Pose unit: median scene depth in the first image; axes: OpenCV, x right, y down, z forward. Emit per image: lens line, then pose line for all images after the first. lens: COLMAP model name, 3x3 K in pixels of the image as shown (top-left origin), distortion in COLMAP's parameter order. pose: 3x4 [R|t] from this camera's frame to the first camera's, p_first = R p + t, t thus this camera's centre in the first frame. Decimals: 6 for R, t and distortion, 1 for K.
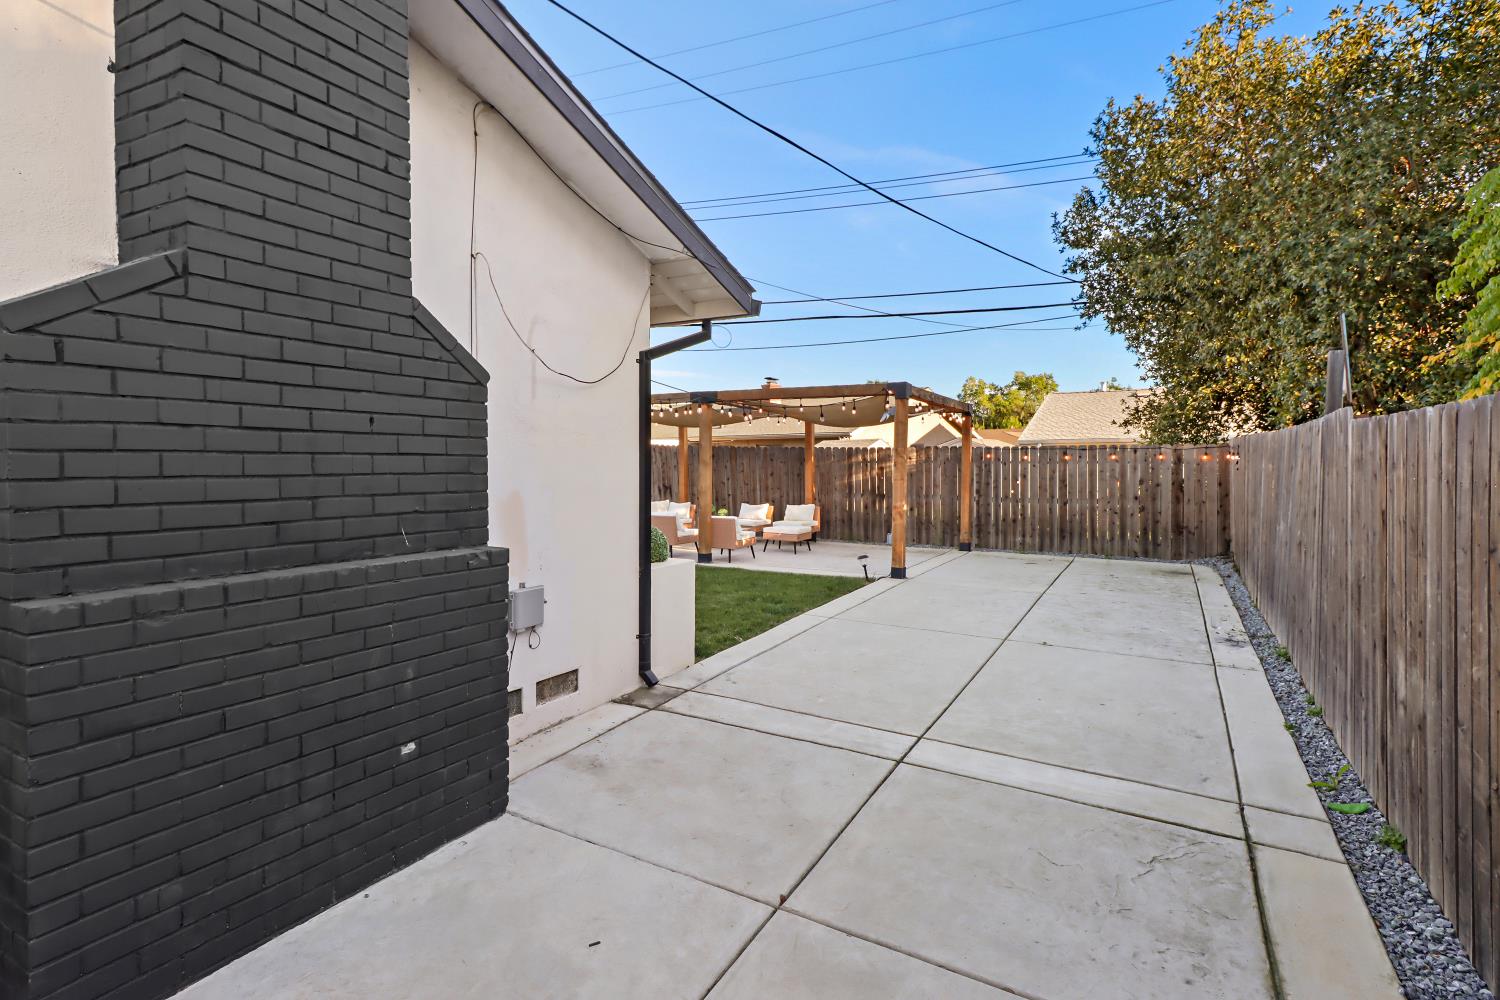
lens RADIAL K [[749.5, 0, 743.2], [0, 749.5, 464.3], [0, 0, 1]] dist [0.000102, 0.000005]
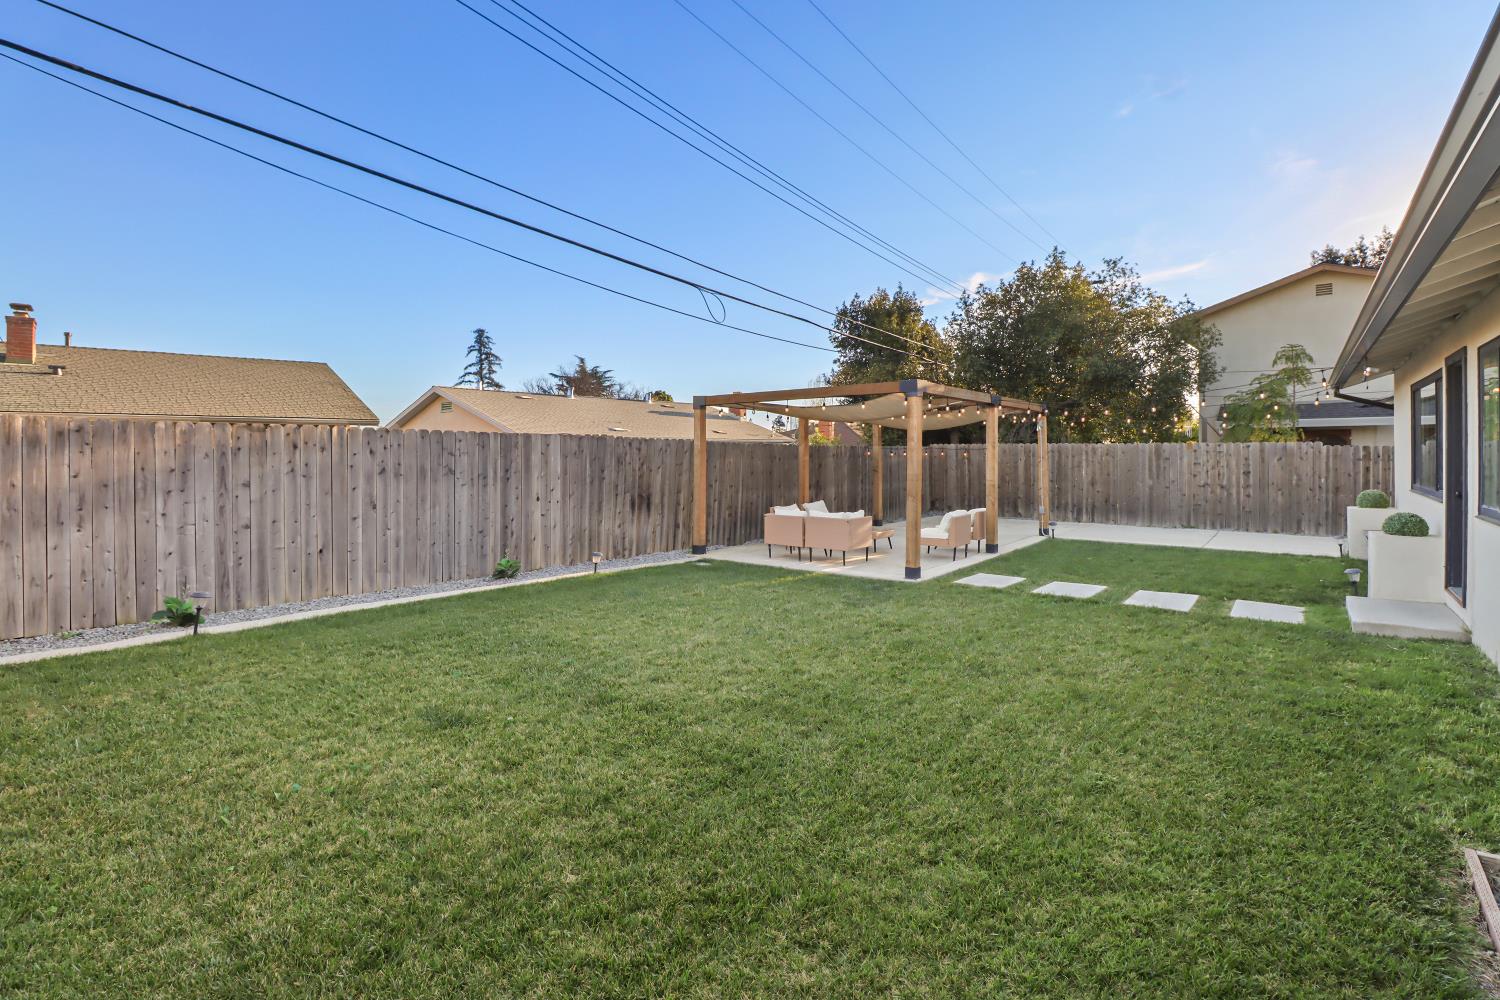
lens RADIAL K [[707.4, 0, 754.5], [0, 707.4, 453.7], [0, 0, 1]] dist [-0.001740, -0.014153]
pose [[0.155804, -0.001780, 0.987786, -0.937626], [0.008723, 0.999962, 0.000426, -0.012361], [-0.987750, 0.008550, 0.155813, 1.014314]]
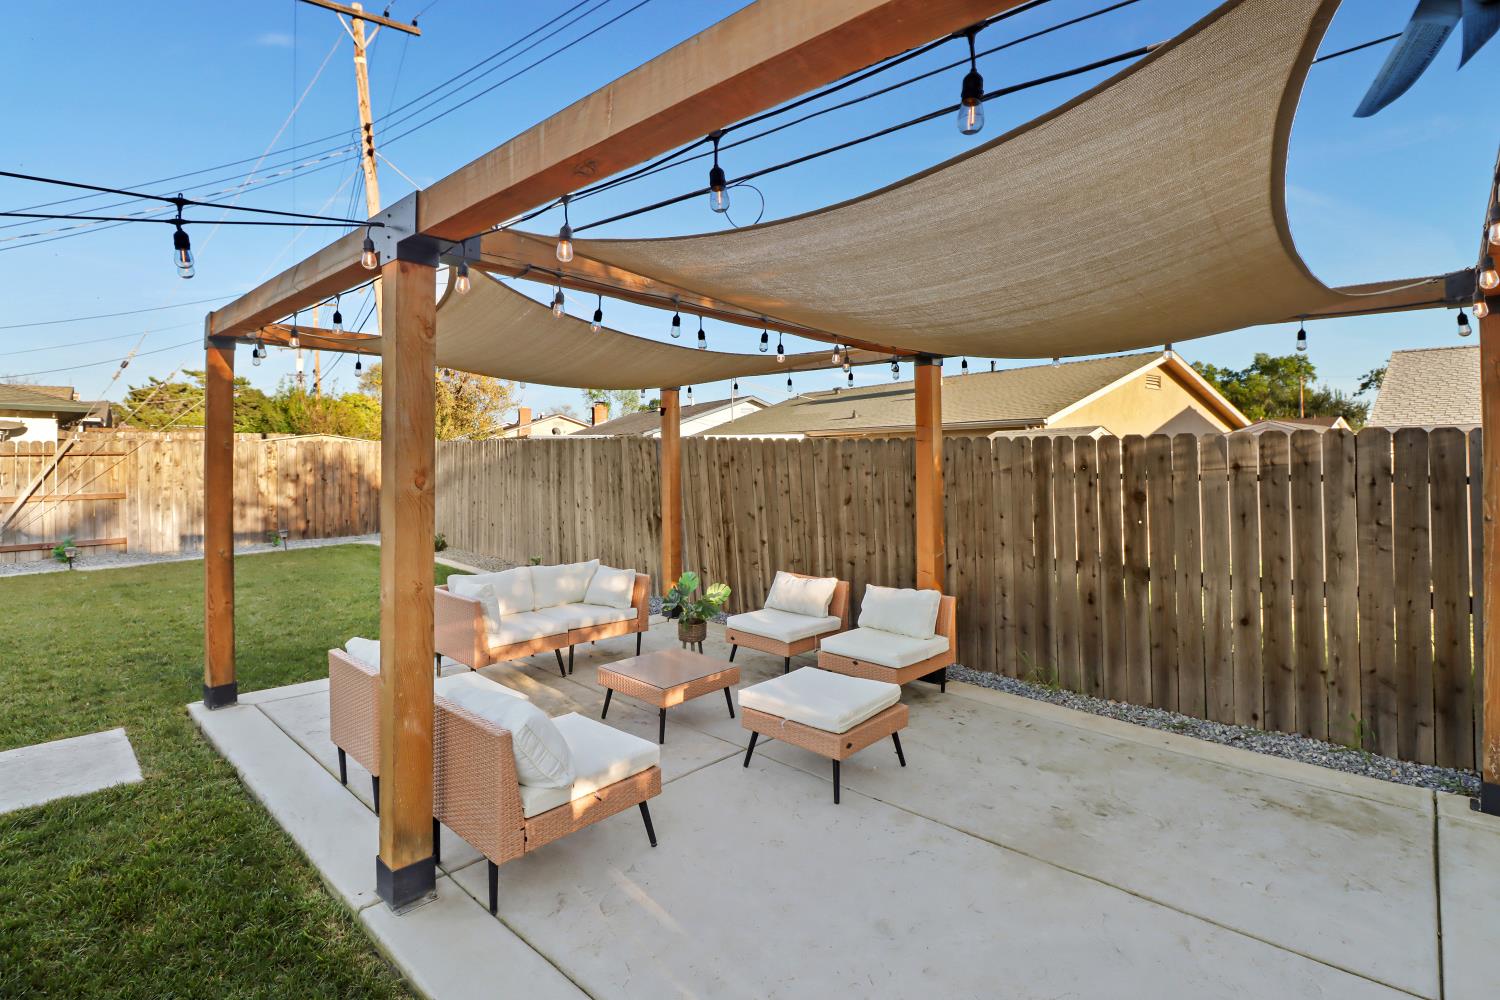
lens RADIAL K [[718.0, 0, 744.9], [0, 718.0, 443.1], [0, 0, 1]] dist [0.008881, -0.016259]
pose [[0.968977, -0.006796, -0.247058, 0.097626], [-0.000550, 0.999560, -0.029654, -0.008663], [0.247151, 0.028870, 0.968547, 0.683916]]
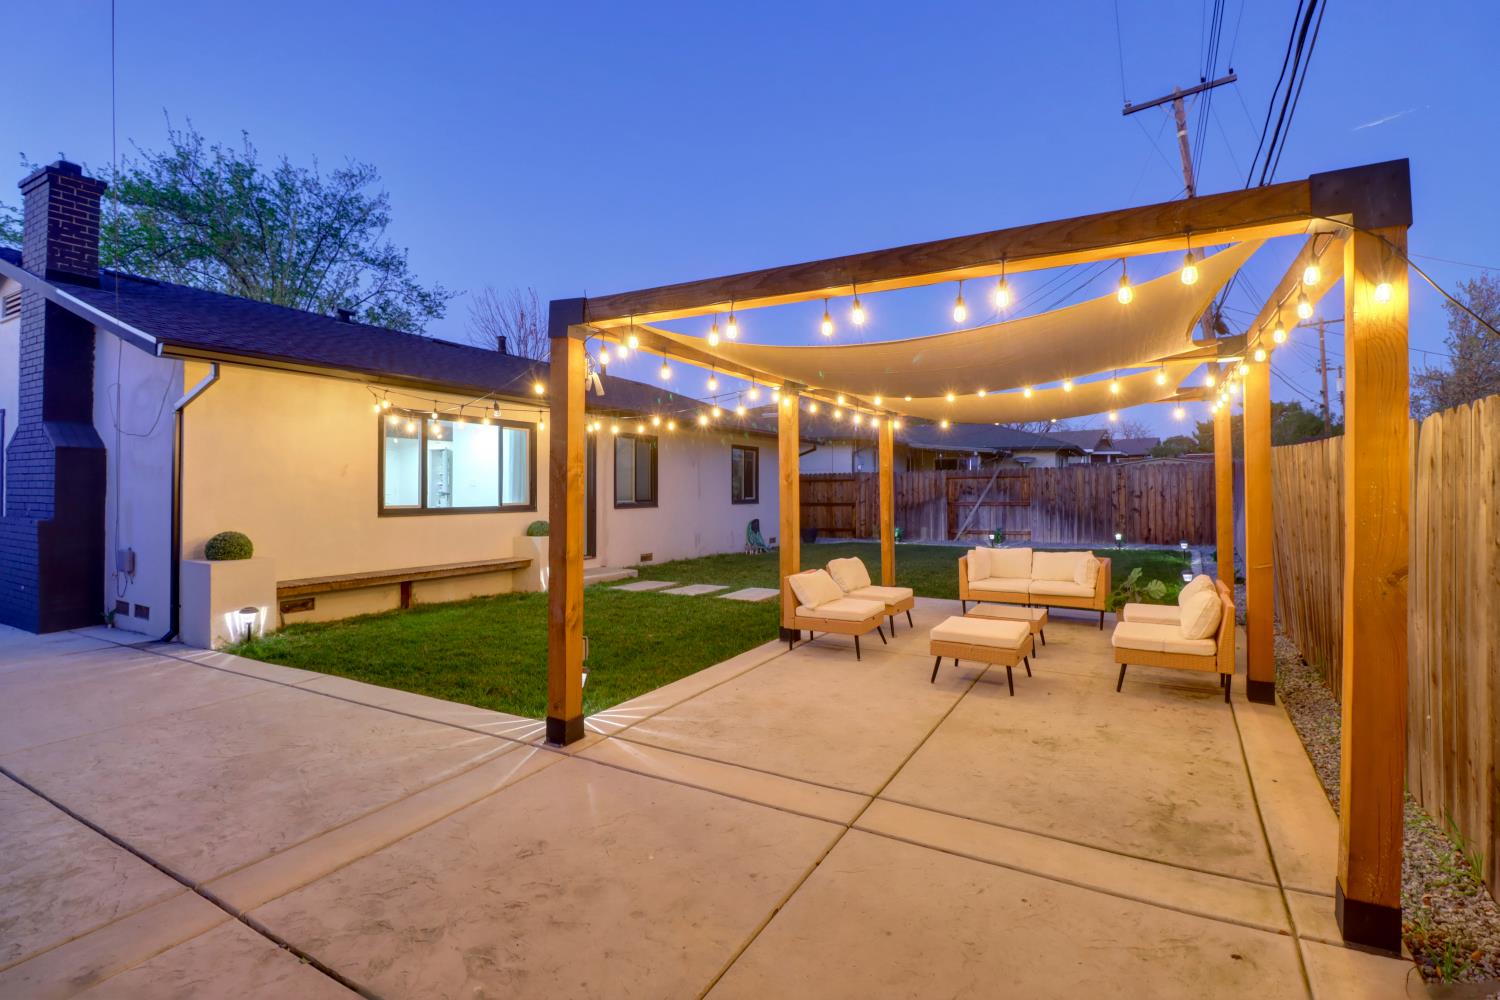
lens RADIAL K [[698.9, 0, 759.1], [0, 698.9, 480.1], [0, 0, 1]] dist [0.000475, -0.014225]
pose [[-0.004446, -0.010304, -0.999937, 0.470850], [-0.002670, 0.999943, -0.010292, 0.000914], [0.999987, 0.002624, -0.004473, 0.842003]]
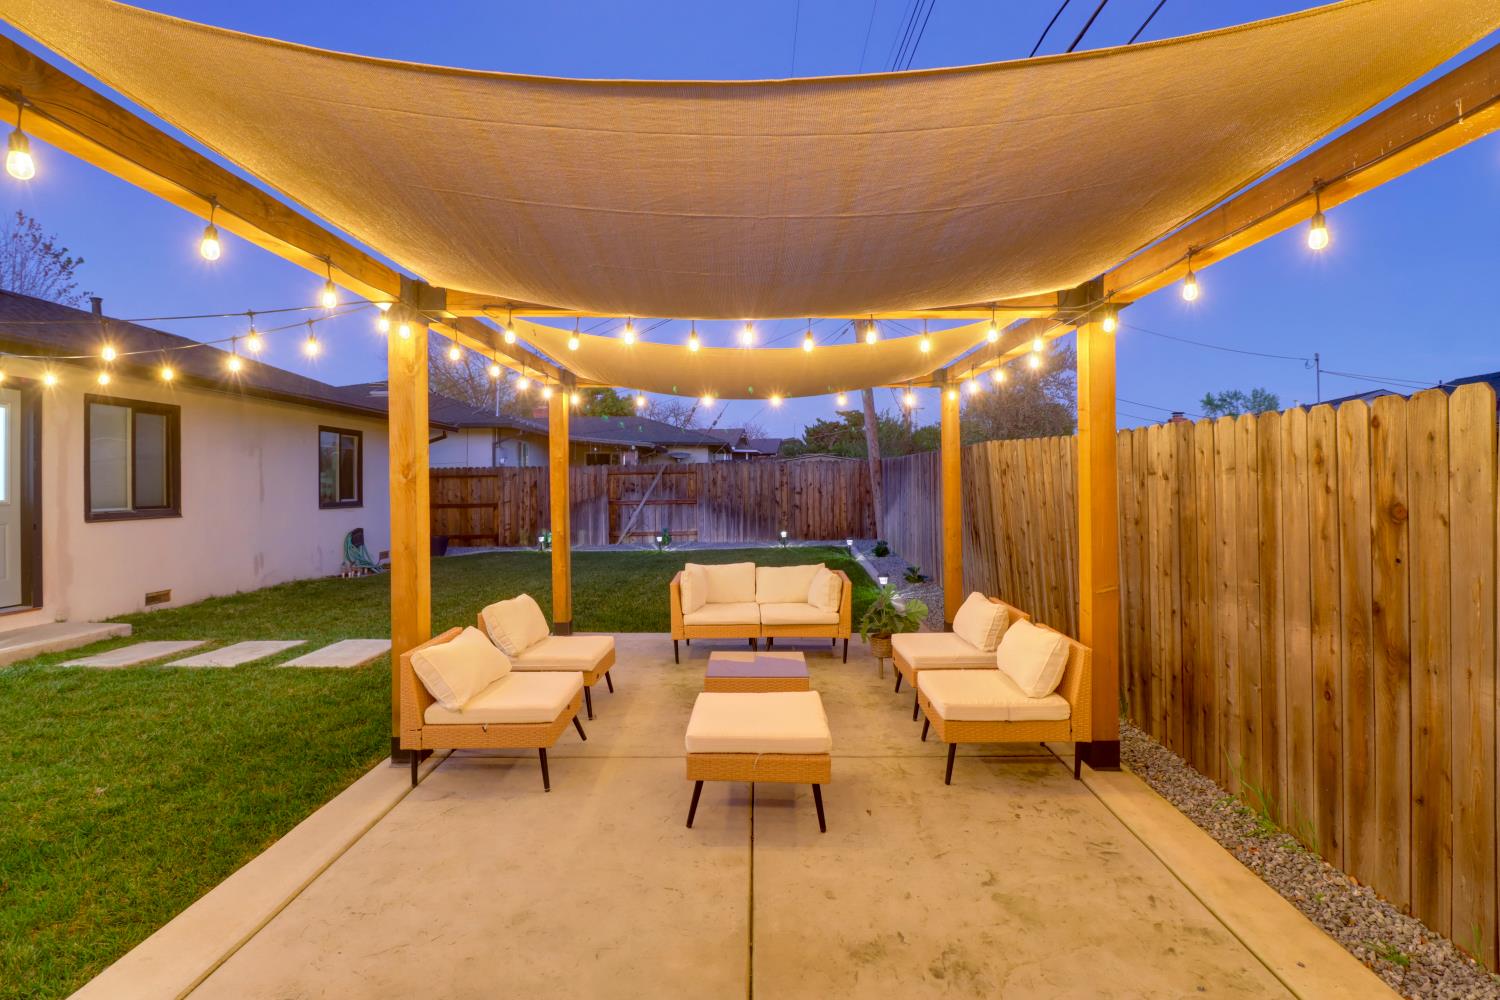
lens RADIAL K [[698.9, 0, 759.1], [0, 698.9, 480.1], [0, 0, 1]] dist [0.000475, -0.014225]
pose [[0.483557, -0.005008, -0.875299, 0.279762], [0.000008, 0.999984, -0.005717, -0.000355], [0.875313, 0.002757, 0.483549, 0.848477]]
